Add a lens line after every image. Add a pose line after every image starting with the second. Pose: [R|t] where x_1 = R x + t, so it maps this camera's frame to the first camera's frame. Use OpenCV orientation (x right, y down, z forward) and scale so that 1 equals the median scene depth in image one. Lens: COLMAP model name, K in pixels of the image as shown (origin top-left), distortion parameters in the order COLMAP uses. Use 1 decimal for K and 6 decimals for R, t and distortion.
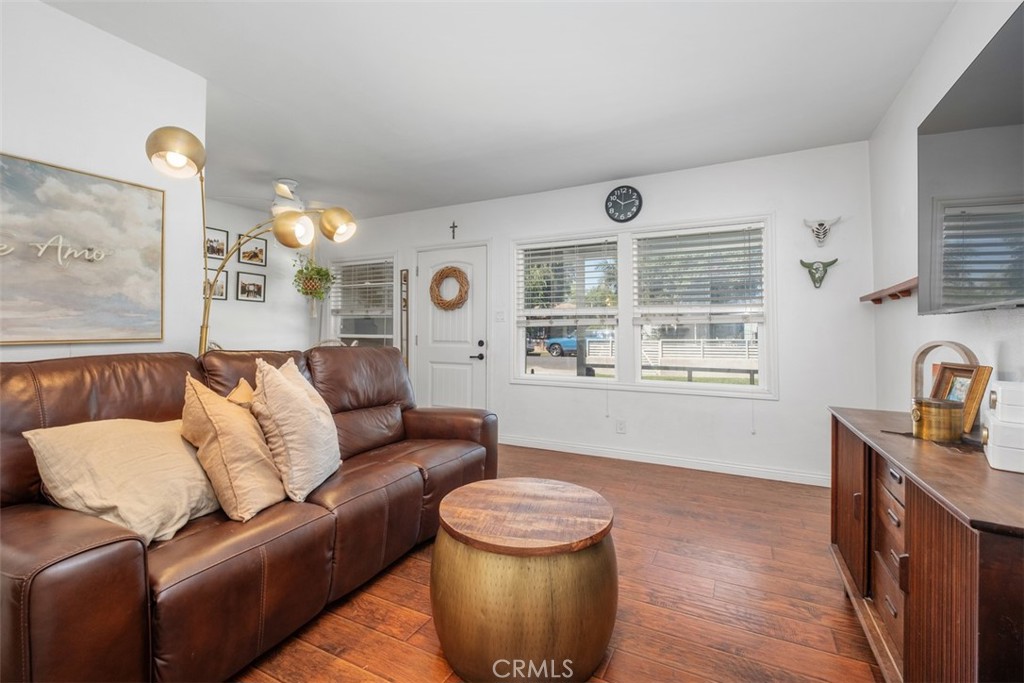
lens RADIAL K [[443.5, 0, 507.7], [0, 443.5, 325.2], [0, 0, 1]] dist [0.002435, -0.003464]
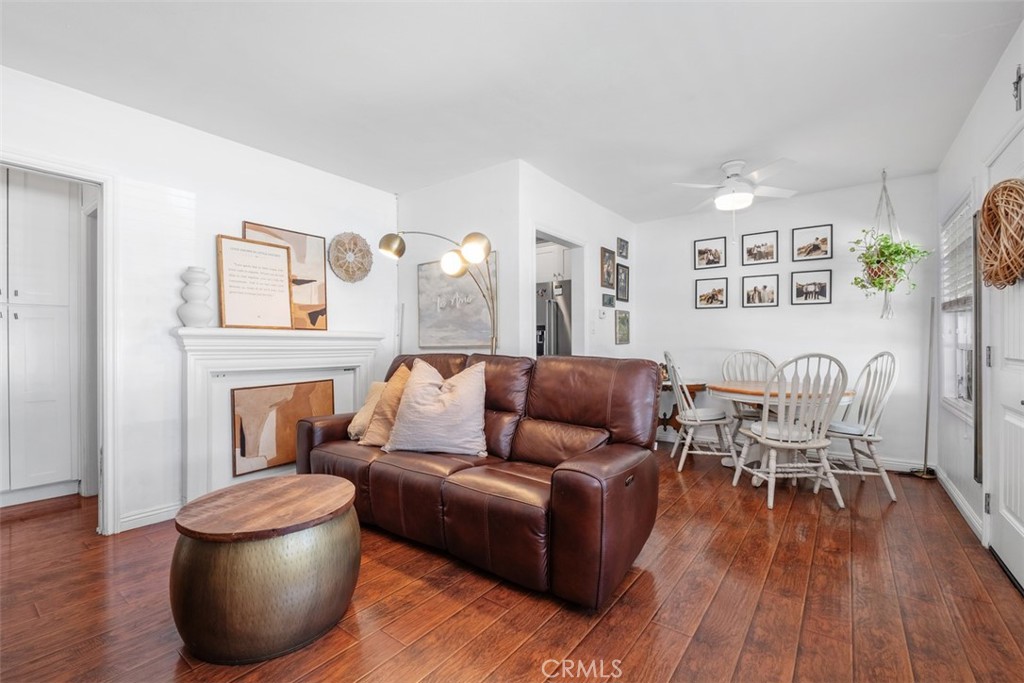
lens RADIAL K [[443.5, 0, 507.3], [0, 443.5, 332.2], [0, 0, 1]] dist [0.002435, -0.003464]
pose [[-0.157570, -0.025330, -0.987183, 0.341143], [0.017648, 0.999439, -0.028462, 0.012553], [0.987350, -0.021906, -0.157035, 0.575007]]
